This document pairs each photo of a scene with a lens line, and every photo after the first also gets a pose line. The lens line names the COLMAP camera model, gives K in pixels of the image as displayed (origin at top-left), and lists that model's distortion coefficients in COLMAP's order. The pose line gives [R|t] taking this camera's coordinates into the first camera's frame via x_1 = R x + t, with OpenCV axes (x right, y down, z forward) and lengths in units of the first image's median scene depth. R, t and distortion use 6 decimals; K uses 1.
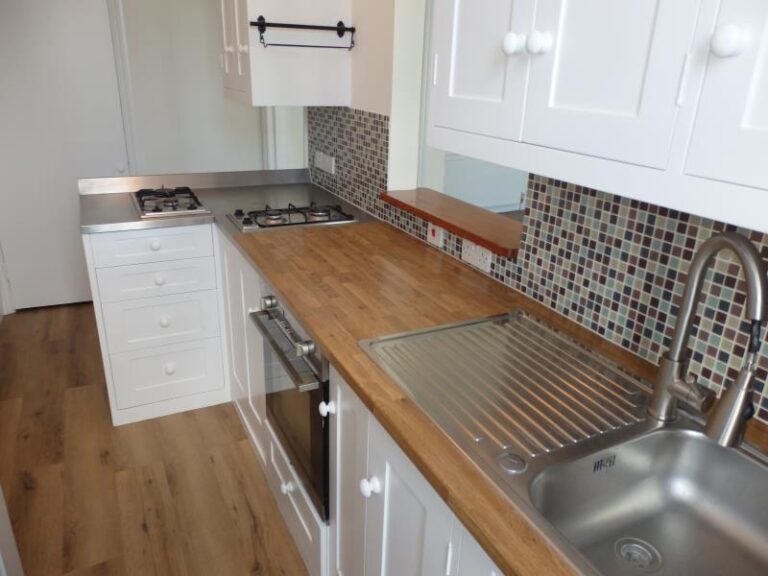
lens RADIAL K [[576.8, 0, 384.0], [0, 576.8, 288.0], [0, 0, 1]] dist [-0.003213, -0.002992]
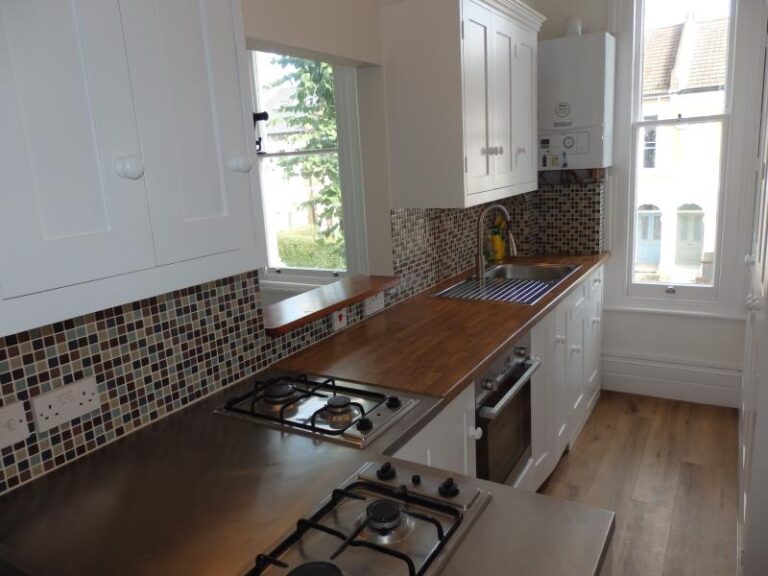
lens RADIAL K [[559.6, 0, 384.0], [0, 559.6, 288.0], [0, 0, 1]] dist [-0.009272, 0.000304]
pose [[-0.531052, -0.174553, 0.829165, -0.756868], [0.354987, 0.842706, 0.404760, -0.498897], [-0.769395, 0.509291, -0.385557, 1.218555]]
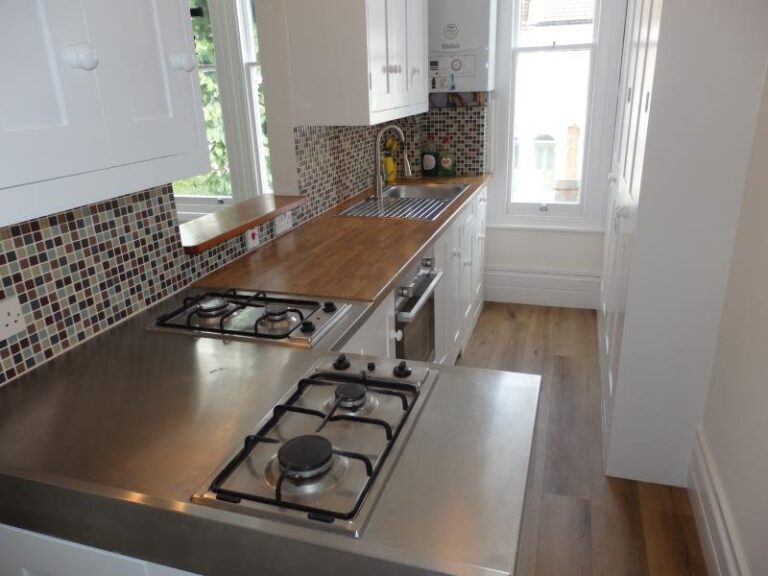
lens RADIAL K [[559.6, 0, 384.0], [0, 559.6, 288.0], [0, 0, 1]] dist [-0.009272, 0.000304]
pose [[-0.709192, -0.240682, 0.662661, -0.743282], [0.275016, 0.771020, 0.574365, -0.513922], [-0.649164, 0.589577, -0.480609, 1.299742]]
